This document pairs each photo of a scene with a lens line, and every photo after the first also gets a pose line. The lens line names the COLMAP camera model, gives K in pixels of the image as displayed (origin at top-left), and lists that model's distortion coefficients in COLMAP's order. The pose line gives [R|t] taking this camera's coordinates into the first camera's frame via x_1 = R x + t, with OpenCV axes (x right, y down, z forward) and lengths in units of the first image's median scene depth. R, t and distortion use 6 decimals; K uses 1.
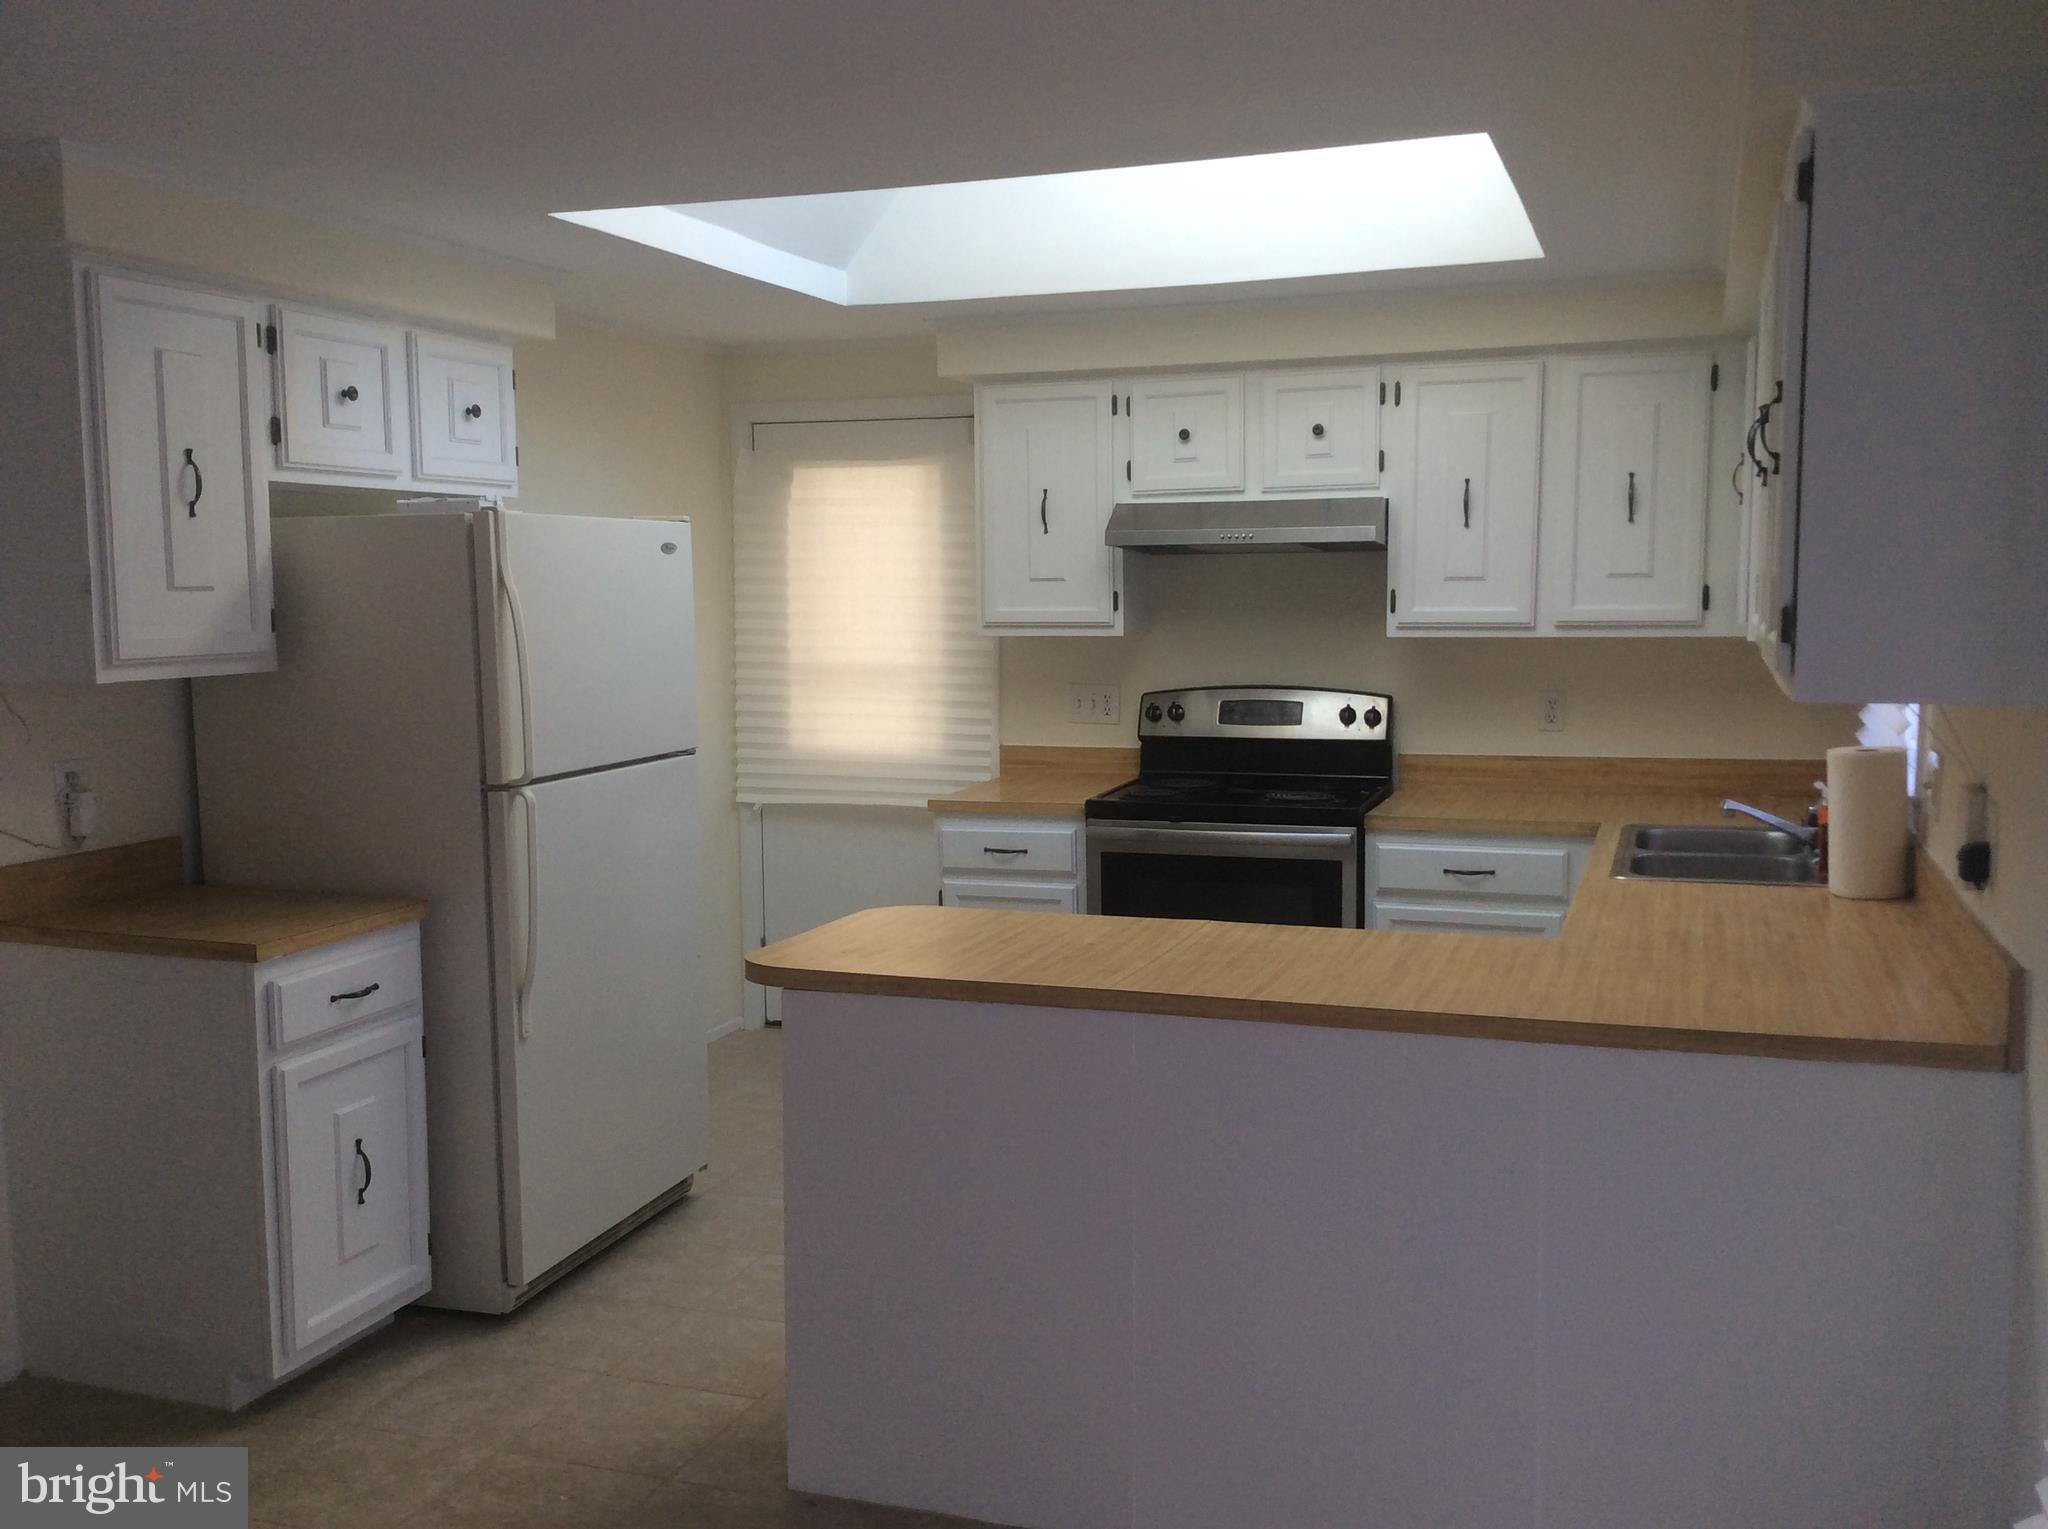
lens RADIAL K [[1874.2, 0, 1024.0], [0, 1874.2, 764.5], [0, 0, 1]] dist [0.105961, -0.179092]
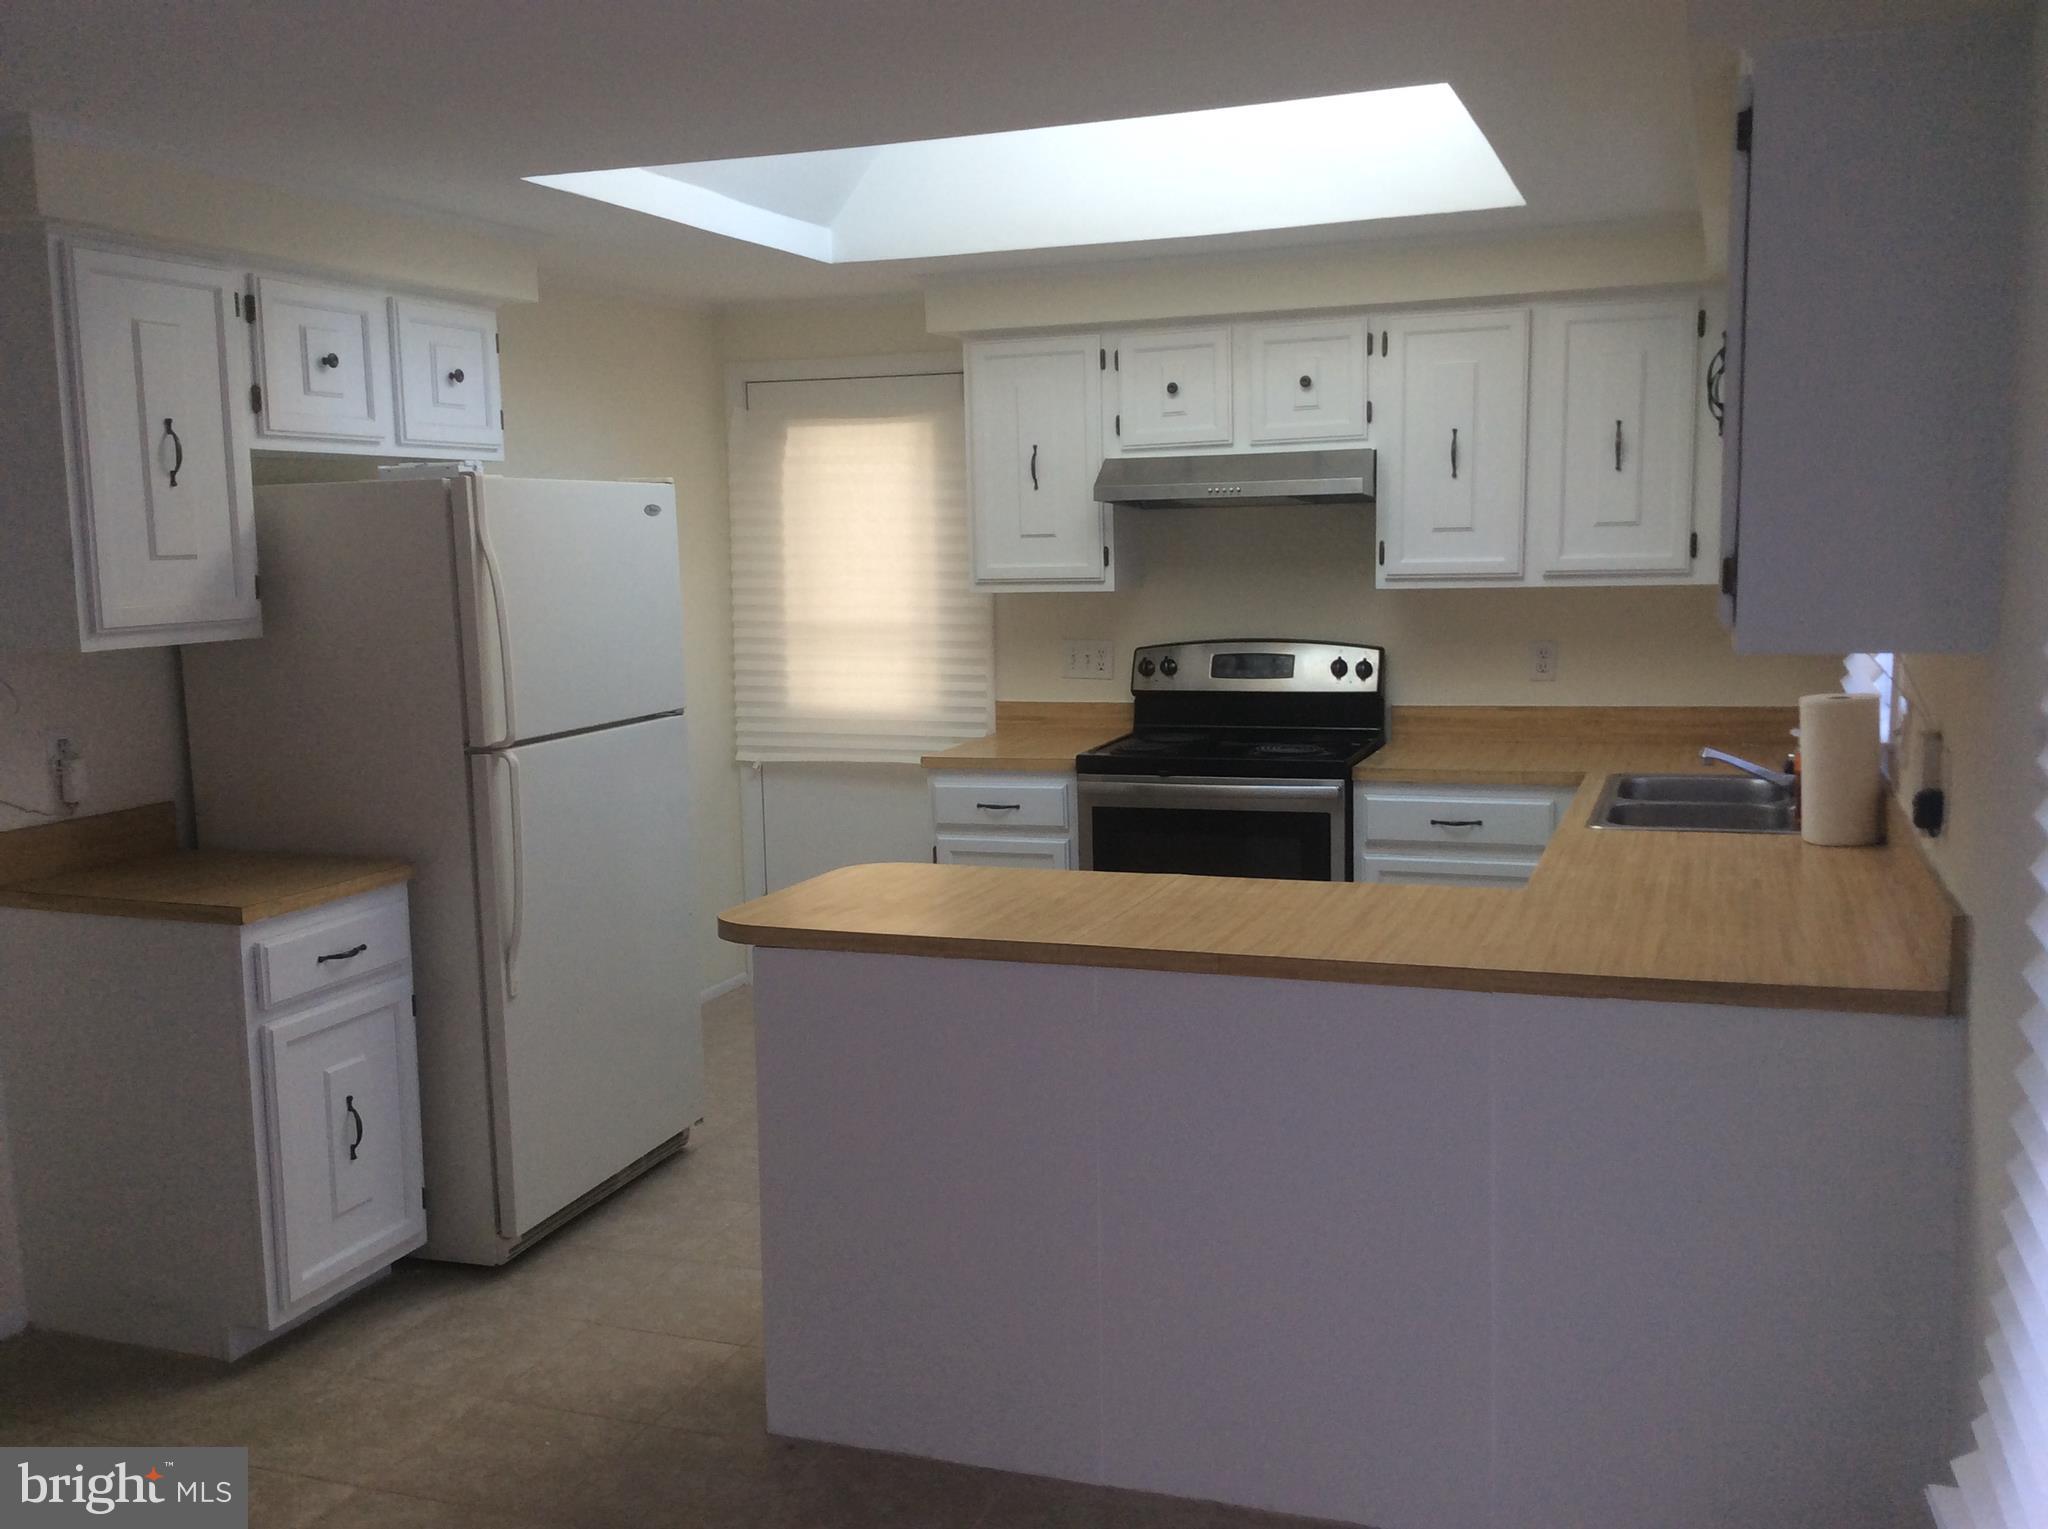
lens RADIAL K [[1874.2, 0, 1024.0], [0, 1874.2, 764.5], [0, 0, 1]] dist [0.105961, -0.179092]
pose [[0.999795, -0.010972, -0.017010, 0.022821], [0.011394, 0.999624, 0.024924, -0.001572], [0.016730, -0.025113, 0.999545, -0.006266]]
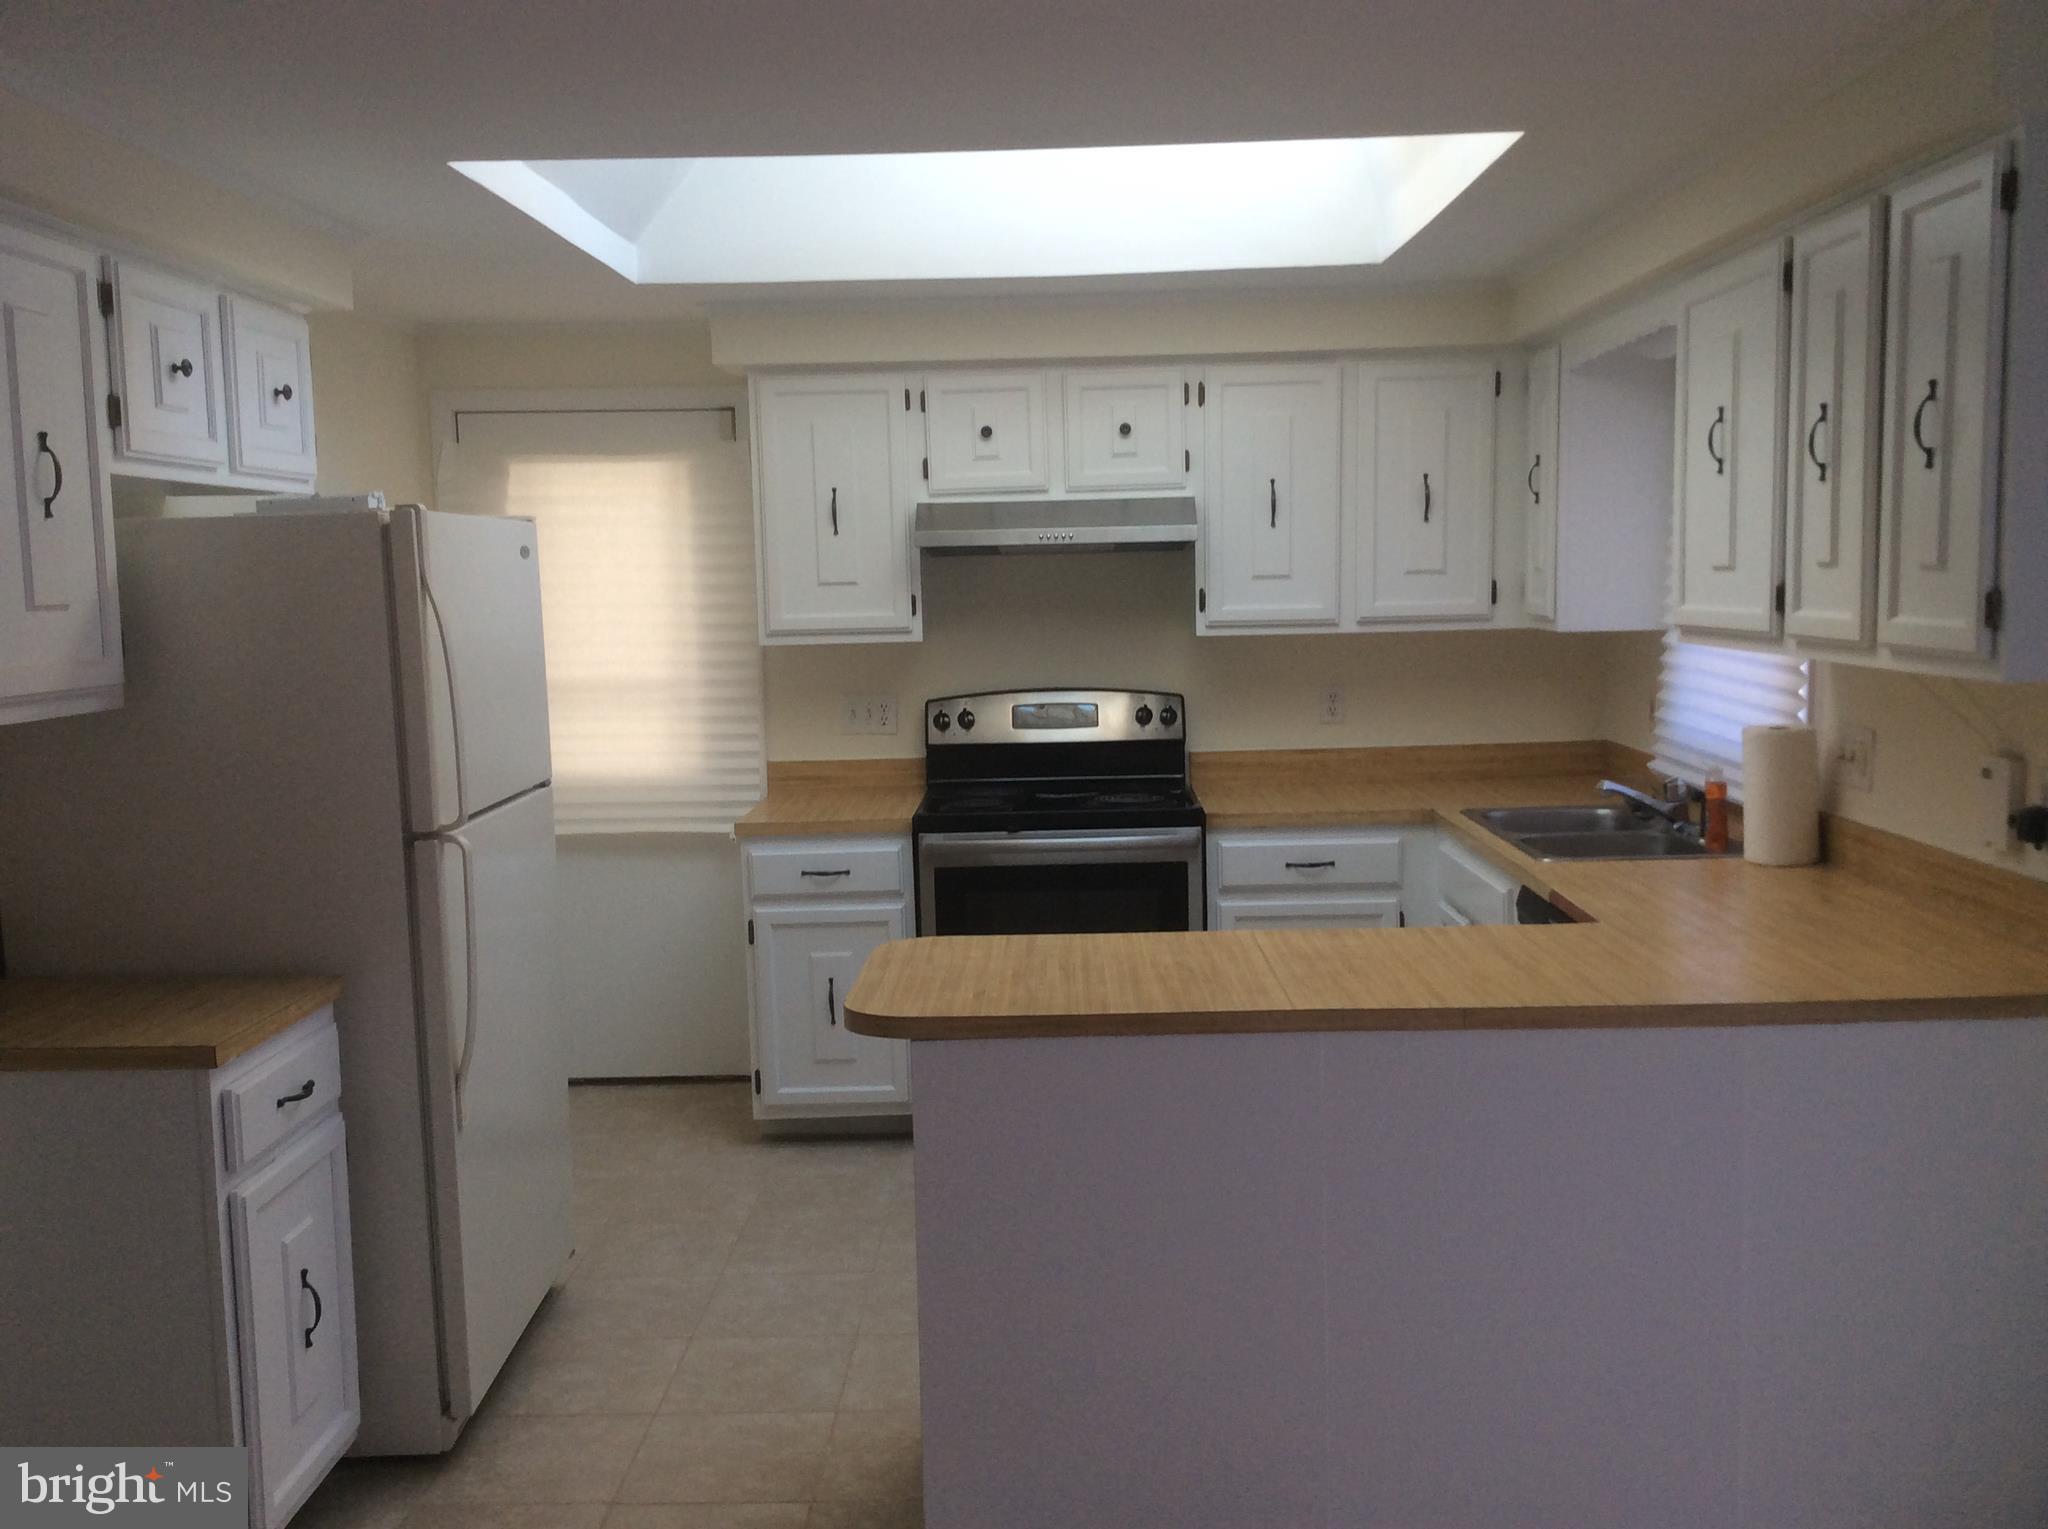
lens RADIAL K [[1874.2, 0, 1024.0], [0, 1874.2, 764.5], [0, 0, 1]] dist [0.105961, -0.179092]
pose [[0.947386, -0.044938, 0.316924, -0.225692], [0.045769, 0.998940, 0.004825, -0.008805], [-0.316806, 0.009934, 0.948439, 0.083411]]
